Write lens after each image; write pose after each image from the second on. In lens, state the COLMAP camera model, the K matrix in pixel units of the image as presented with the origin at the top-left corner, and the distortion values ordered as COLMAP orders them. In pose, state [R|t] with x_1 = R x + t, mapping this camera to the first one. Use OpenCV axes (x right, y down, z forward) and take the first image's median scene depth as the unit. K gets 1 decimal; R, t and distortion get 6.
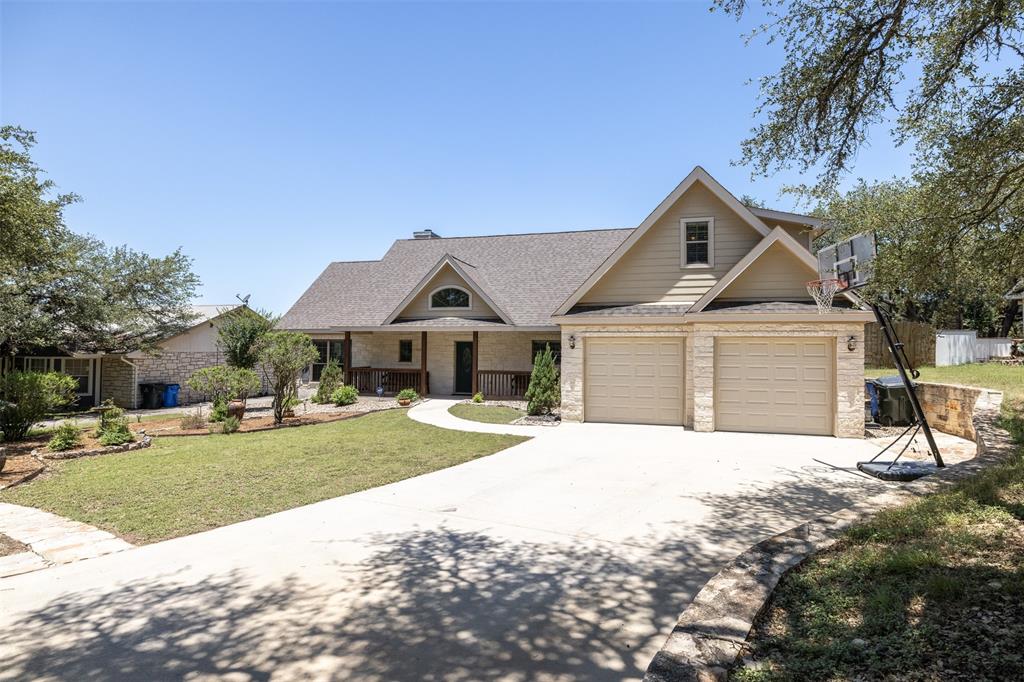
lens RADIAL K [[552.5, 0, 512.0], [0, 552.5, 341.0], [0, 0, 1]] dist [-0.001330, -0.000069]
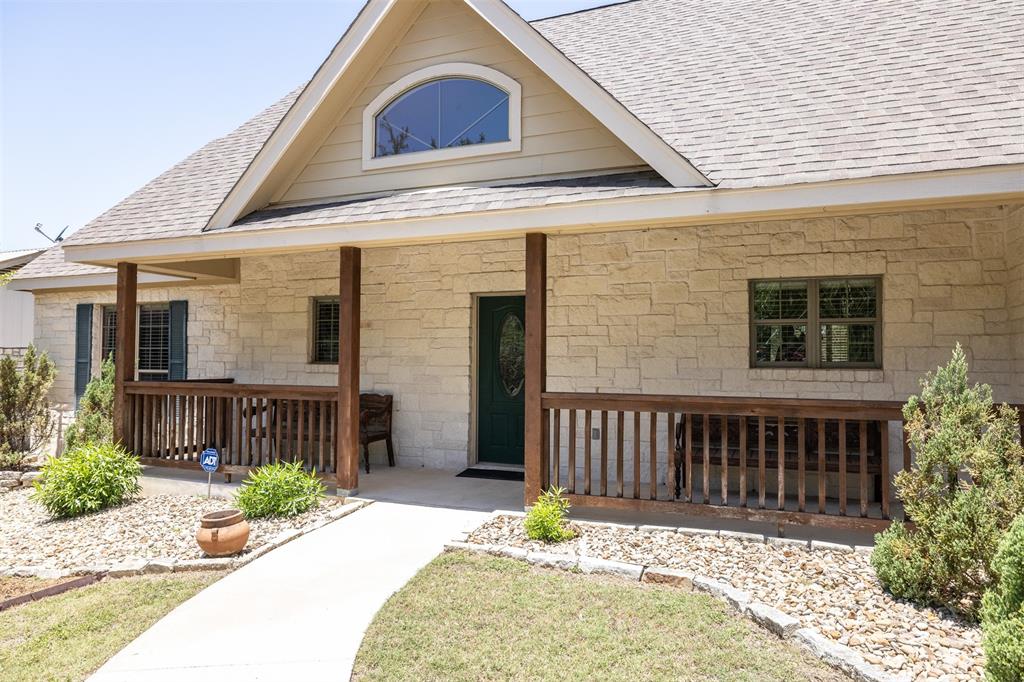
lens RADIAL K [[679.1, 0, 511.3], [0, 679.1, 328.9], [0, 0, 1]] dist [-0.004224, -0.001336]
pose [[0.993192, -0.008704, -0.116161, -0.043920], [0.005406, 0.999574, -0.028679, 0.034453], [0.116361, 0.027856, 0.992816, 0.725682]]
